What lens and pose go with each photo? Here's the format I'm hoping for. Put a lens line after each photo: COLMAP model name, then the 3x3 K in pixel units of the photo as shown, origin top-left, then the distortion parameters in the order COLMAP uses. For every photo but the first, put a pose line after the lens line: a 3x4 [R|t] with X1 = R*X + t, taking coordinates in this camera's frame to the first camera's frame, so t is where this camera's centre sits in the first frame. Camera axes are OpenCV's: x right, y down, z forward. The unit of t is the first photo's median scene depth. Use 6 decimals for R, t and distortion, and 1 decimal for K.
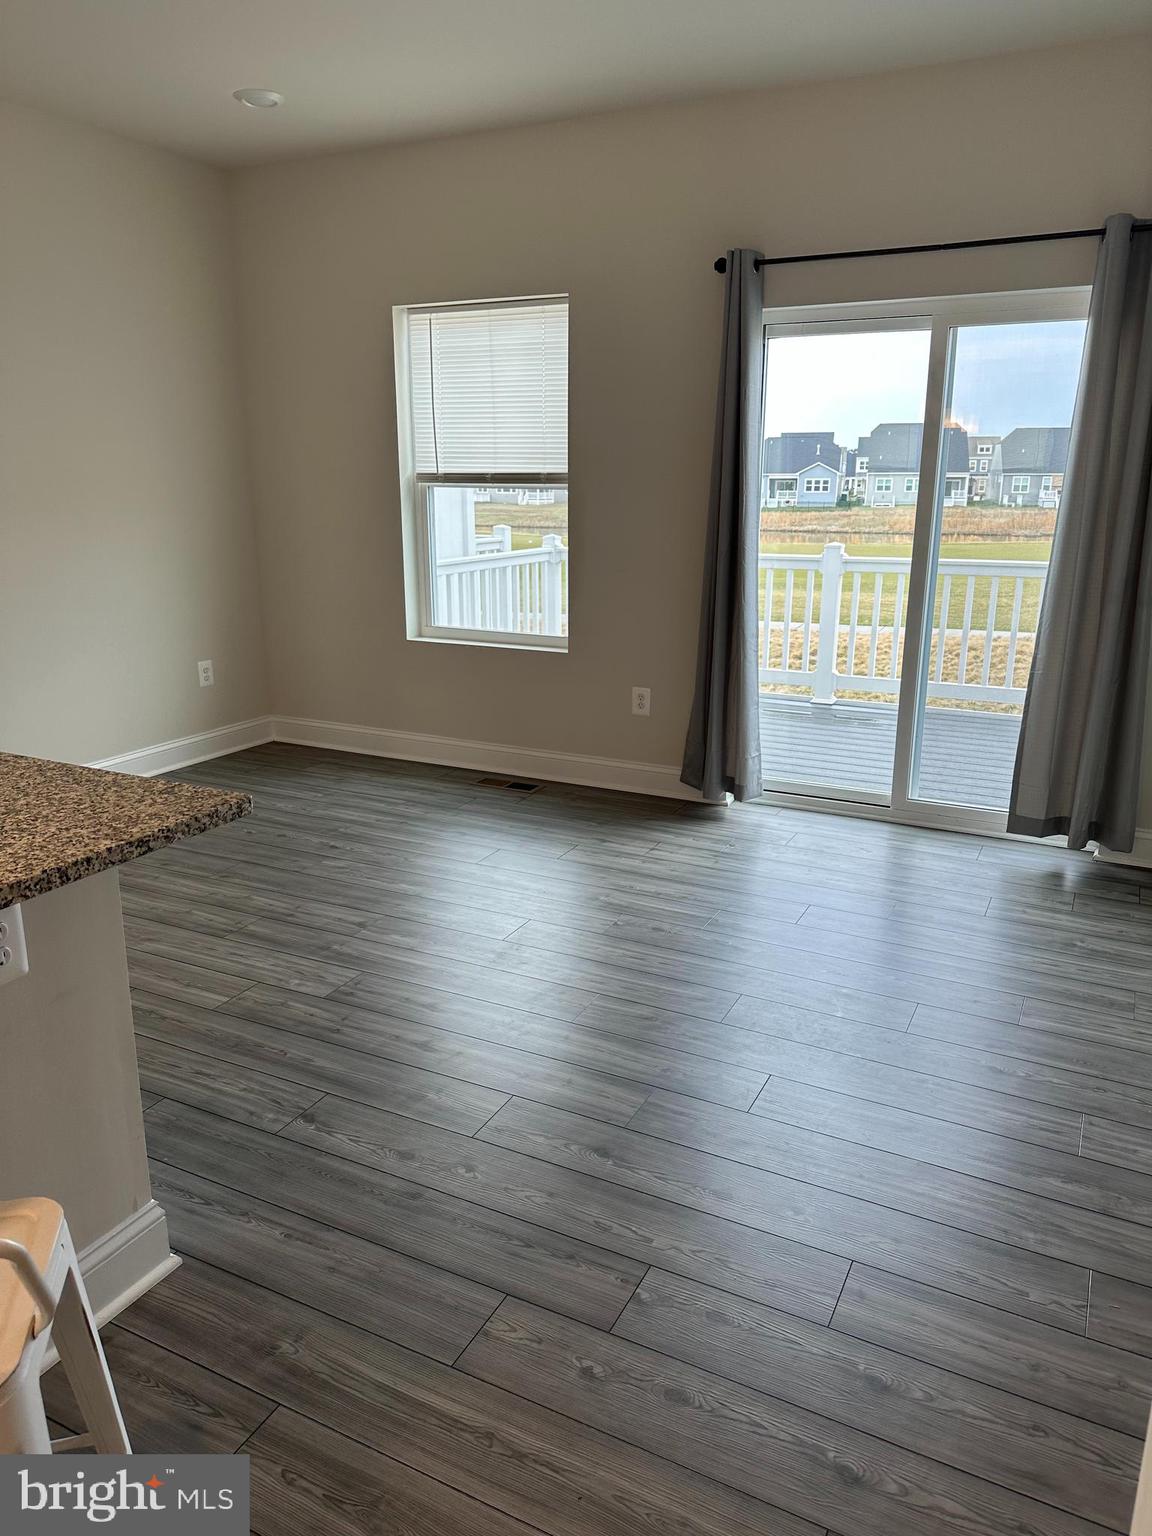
lens RADIAL K [[1080.7, 0, 582.5], [0, 1080.7, 782.8], [0, 0, 1]] dist [0.049895, -0.050616]
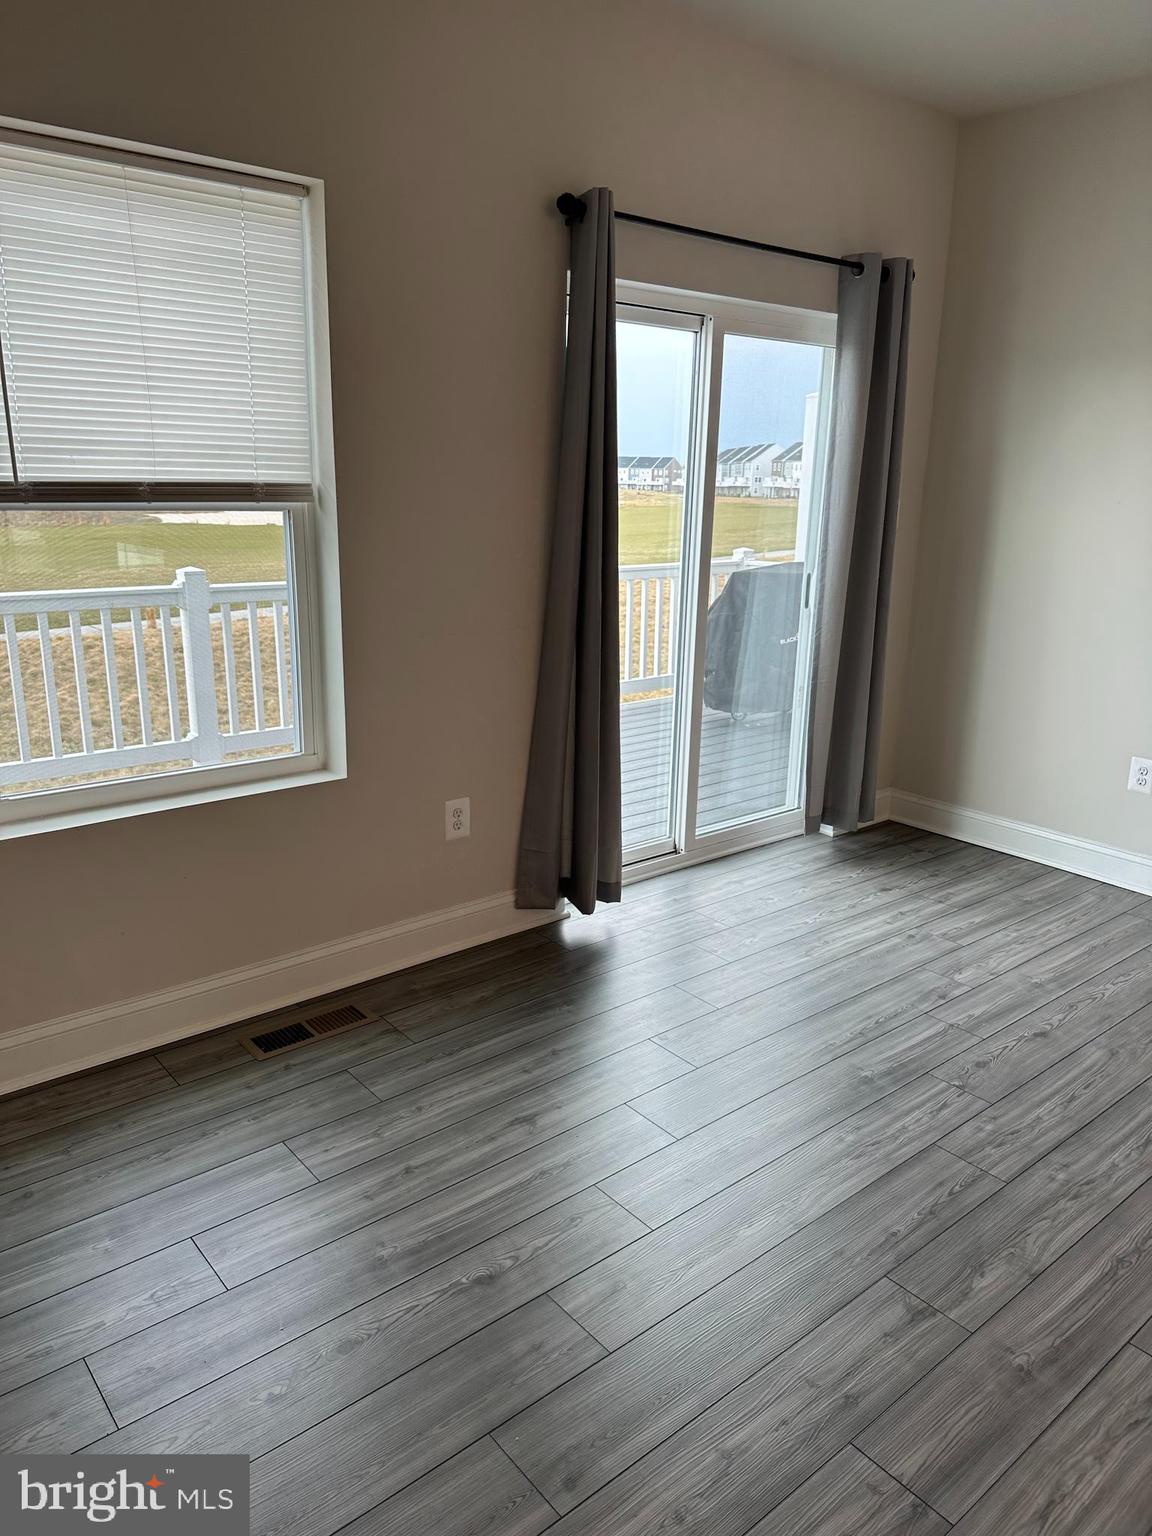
lens RADIAL K [[1080.7, 0, 568.5], [0, 1080.7, 761.1], [0, 0, 1]] dist [0.049895, -0.050616]
pose [[0.401561, -0.226696, 0.887332, -0.524011], [0.237323, 0.961542, 0.138255, -0.191931], [-0.884549, 0.155067, 0.439918, 0.647334]]
